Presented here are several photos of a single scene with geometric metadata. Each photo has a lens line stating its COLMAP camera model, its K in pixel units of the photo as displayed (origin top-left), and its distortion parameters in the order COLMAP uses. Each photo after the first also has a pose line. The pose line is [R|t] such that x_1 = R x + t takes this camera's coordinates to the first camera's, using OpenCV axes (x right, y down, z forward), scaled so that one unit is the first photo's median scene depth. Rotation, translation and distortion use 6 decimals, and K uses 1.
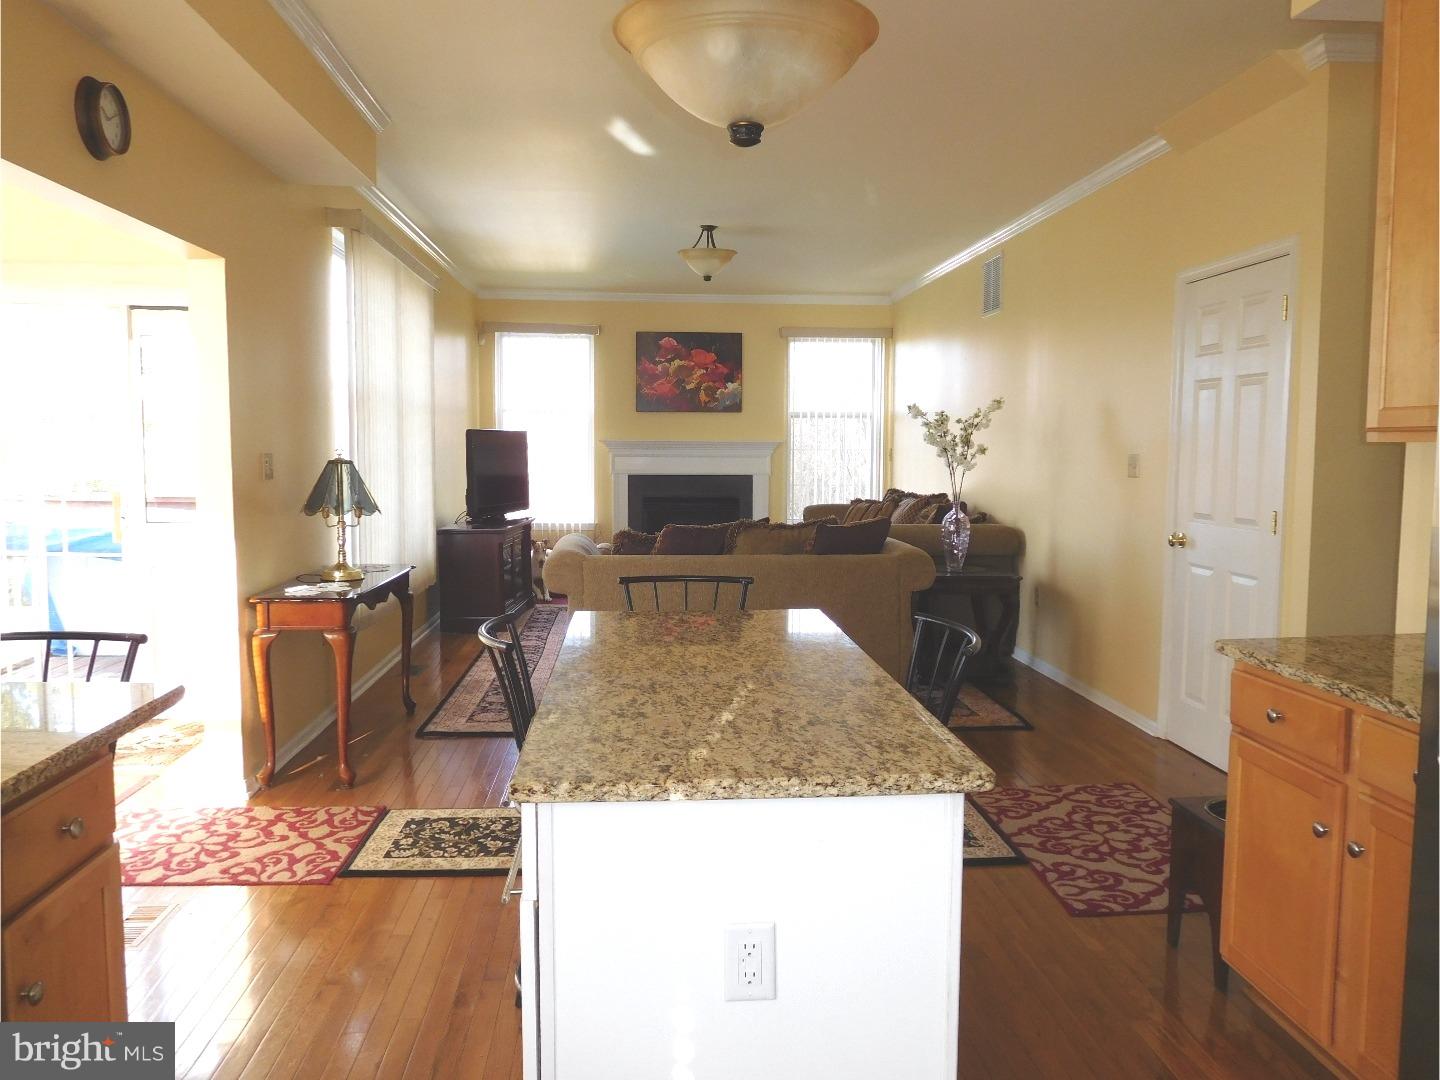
lens RADIAL K [[1069.0, 0, 720.0], [0, 1069.0, 540.0], [0, 0, 1]] dist [-0.032198, 0.004615]
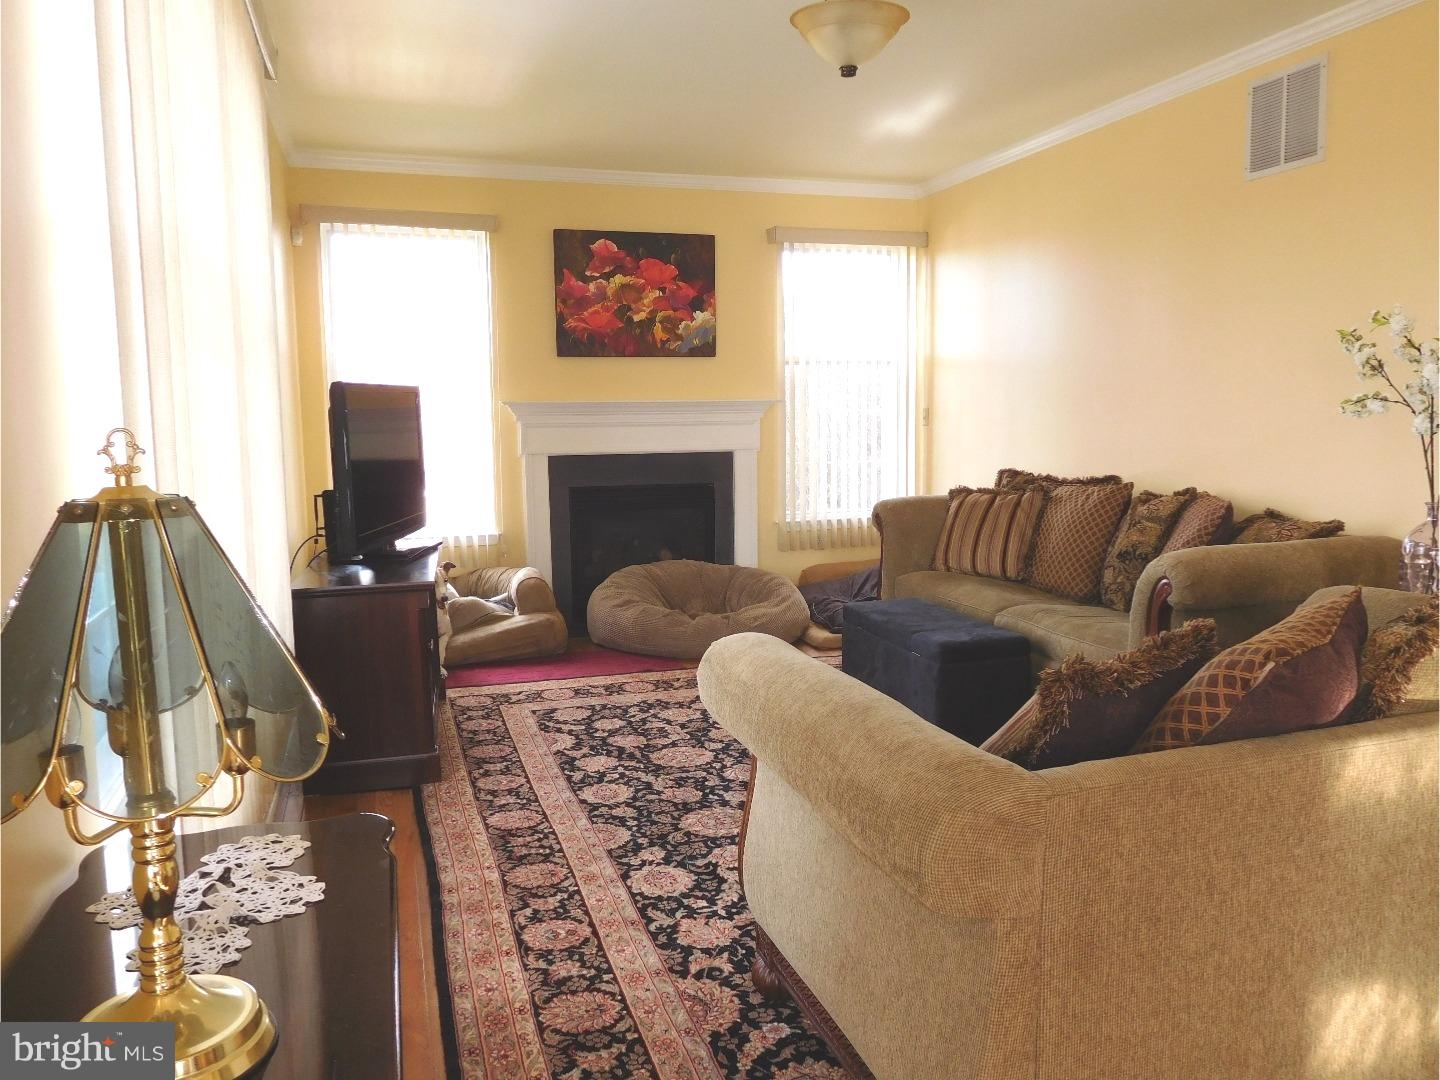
lens RADIAL K [[1090.8, 0, 719.8], [0, 1090.8, 510.6], [0, 0, 1]] dist [0.001724, 0.001907]
pose [[0.974598, -0.038896, 0.220560, -0.130647], [0.038129, 0.999243, 0.007737, -0.030251], [-0.220693, 0.000869, 0.975343, 0.348242]]
